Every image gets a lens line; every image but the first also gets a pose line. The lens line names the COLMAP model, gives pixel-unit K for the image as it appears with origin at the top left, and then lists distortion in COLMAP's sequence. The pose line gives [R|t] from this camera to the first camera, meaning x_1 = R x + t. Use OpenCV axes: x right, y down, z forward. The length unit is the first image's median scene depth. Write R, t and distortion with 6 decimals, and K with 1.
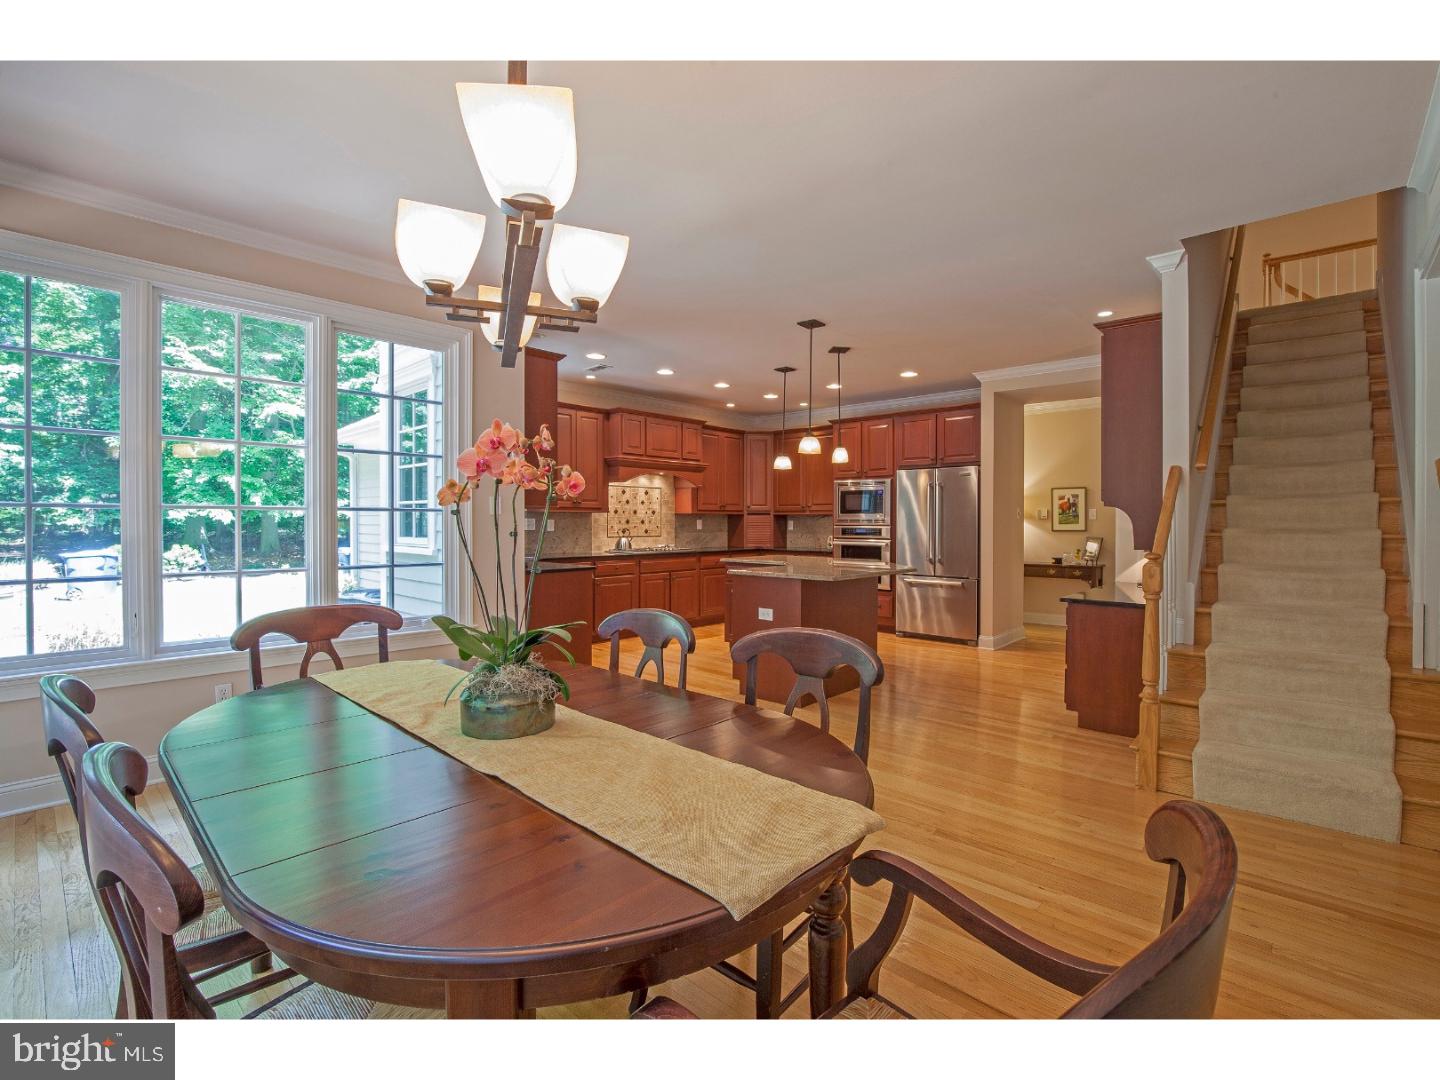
lens RADIAL K [[665.0, 0, 742.2], [0, 665.0, 526.8], [0, 0, 1]] dist [-0.036519, 0.007623]
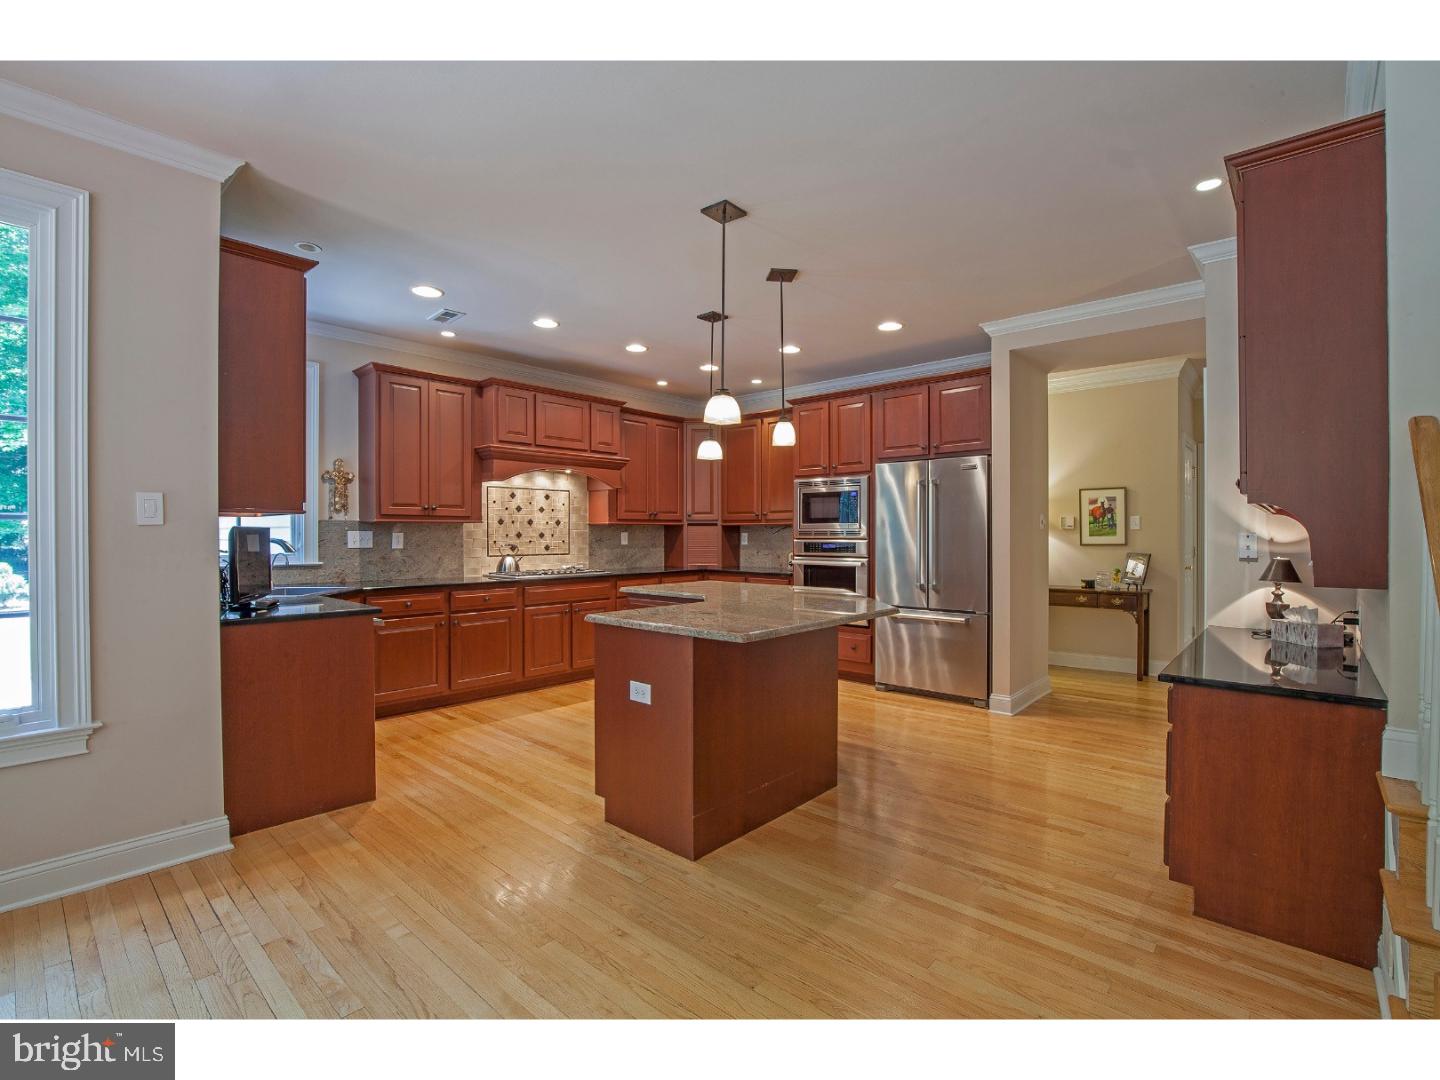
lens RADIAL K [[647.1, 0, 751.0], [0, 647.1, 535.7], [0, 0, 1]] dist [-0.025377, 0.000349]
pose [[0.999886, -0.003905, 0.014587, 0.081504], [0.003980, 0.999979, -0.005090, -0.002285], [-0.014567, 0.005147, 0.999881, 0.276980]]
